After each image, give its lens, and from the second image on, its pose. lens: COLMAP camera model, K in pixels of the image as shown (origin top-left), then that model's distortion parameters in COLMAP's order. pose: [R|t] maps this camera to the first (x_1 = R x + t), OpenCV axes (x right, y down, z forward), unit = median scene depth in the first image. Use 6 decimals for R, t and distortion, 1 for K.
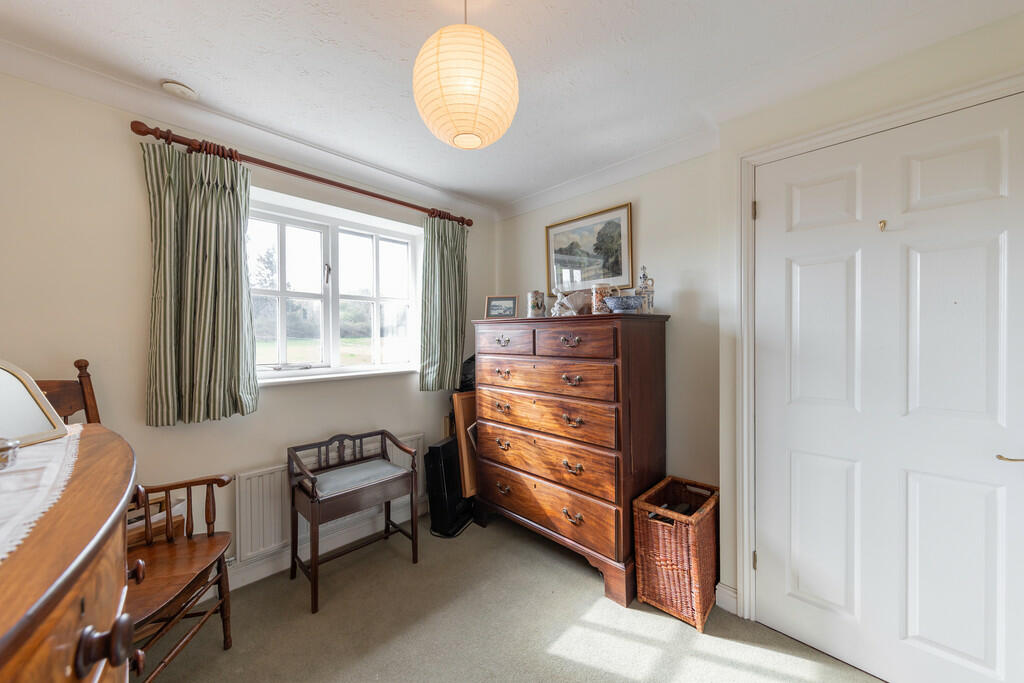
lens RADIAL K [[350.6, 0, 512.0], [0, 350.6, 341.5], [0, 0, 1]] dist [0.000137, 0.000002]
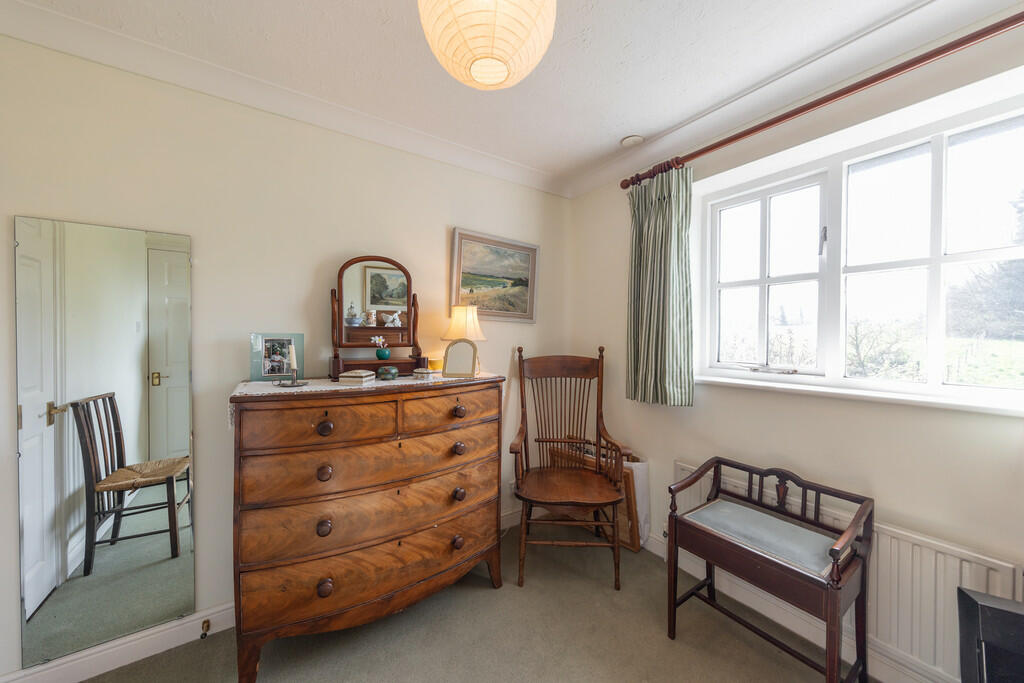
lens RADIAL K [[350.6, 0, 512.0], [0, 350.6, 341.5], [0, 0, 1]] dist [0.000137, 0.000002]
pose [[-0.173674, 0.022844, -0.984538, 0.300951], [-0.013866, 0.999575, 0.025639, -0.005062], [0.984706, 0.018104, -0.173284, 0.587021]]
